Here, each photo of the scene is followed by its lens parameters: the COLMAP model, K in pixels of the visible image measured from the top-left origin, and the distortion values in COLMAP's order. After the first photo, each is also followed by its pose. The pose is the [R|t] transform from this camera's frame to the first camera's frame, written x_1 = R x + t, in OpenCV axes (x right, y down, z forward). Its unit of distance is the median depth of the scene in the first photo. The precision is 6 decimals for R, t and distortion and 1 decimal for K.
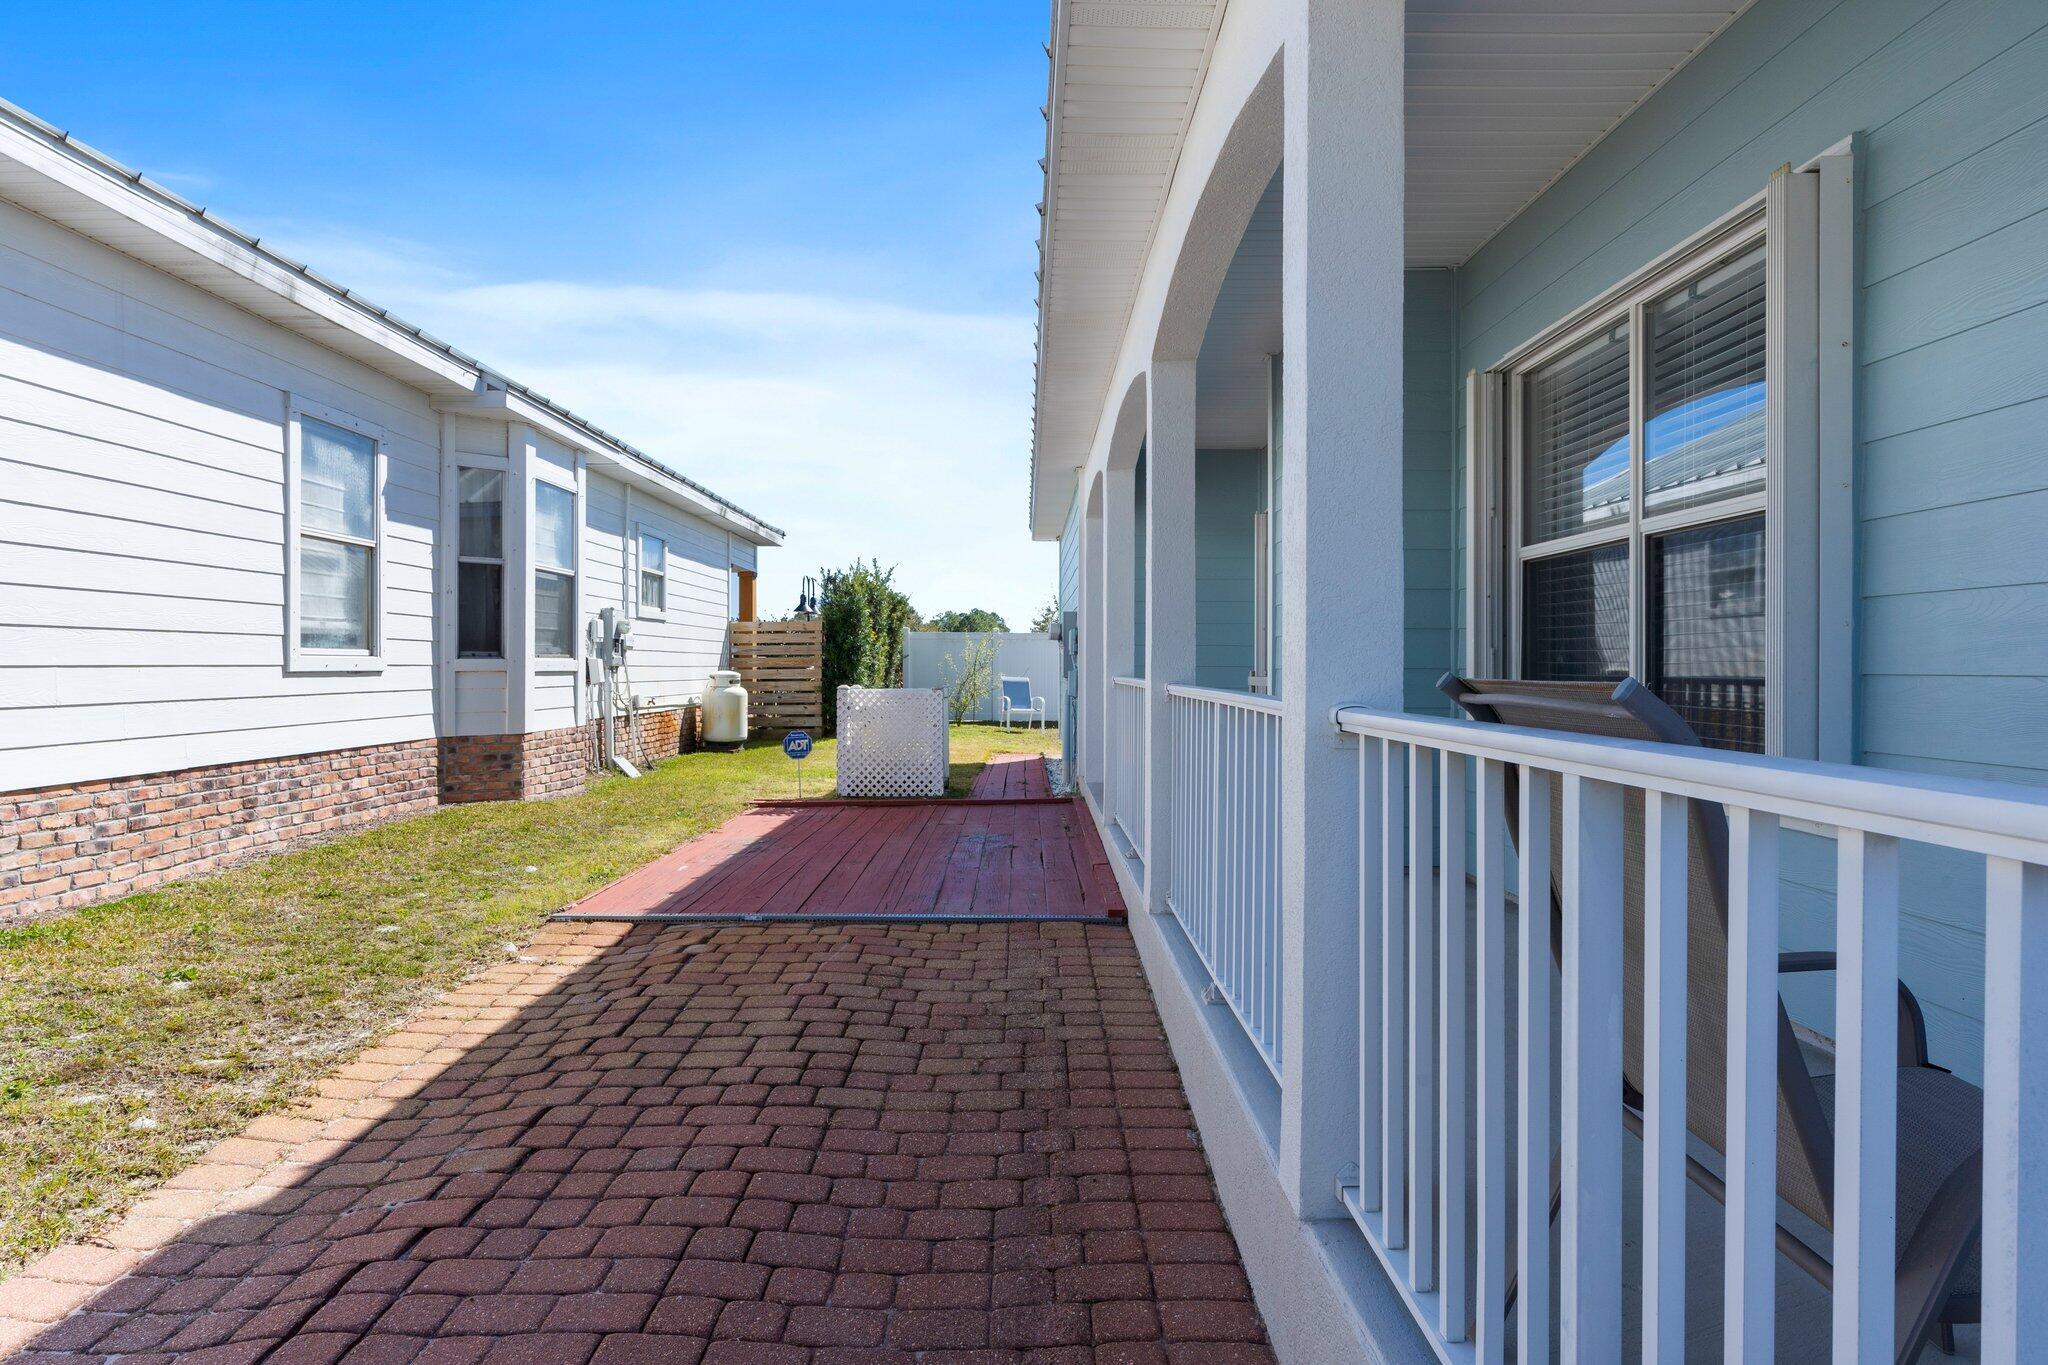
lens RADIAL K [[1189.9, 0, 1008.9], [0, 1189.9, 682.0], [0, 0, 1]] dist [-0.005398, 0.002010]
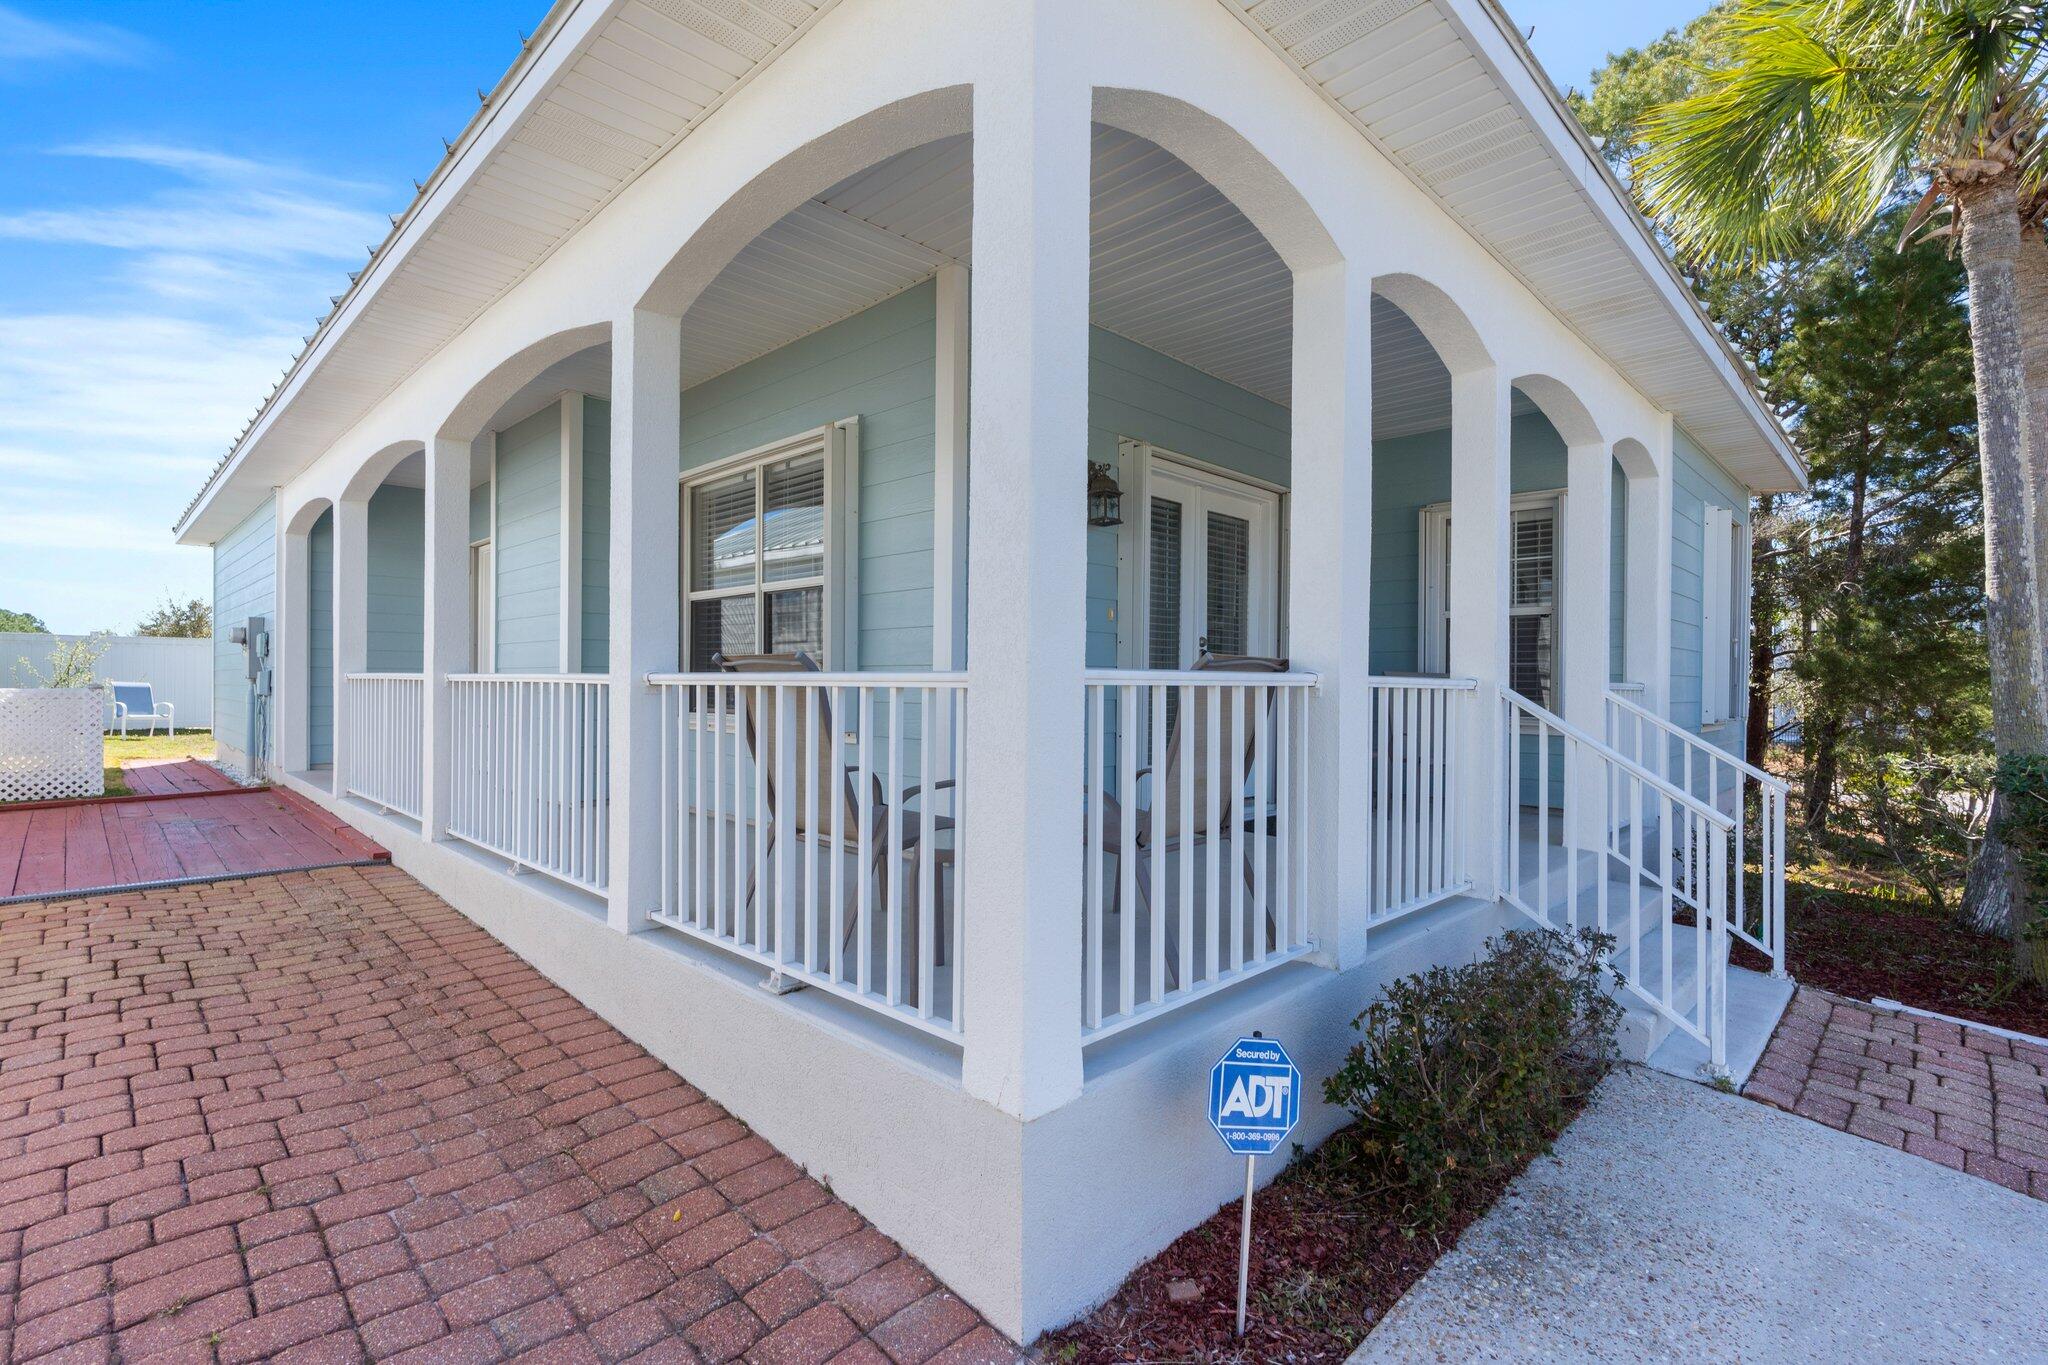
lens RADIAL K [[944.6, 0, 1021.5], [0, 944.6, 684.1], [0, 0, 1]] dist [-0.012608, 0.000200]
pose [[0.701752, 0.001252, 0.712420, -0.239585], [0.003336, 0.999982, -0.005044, 0.029417], [-0.712413, 0.005916, 0.701735, -0.326702]]
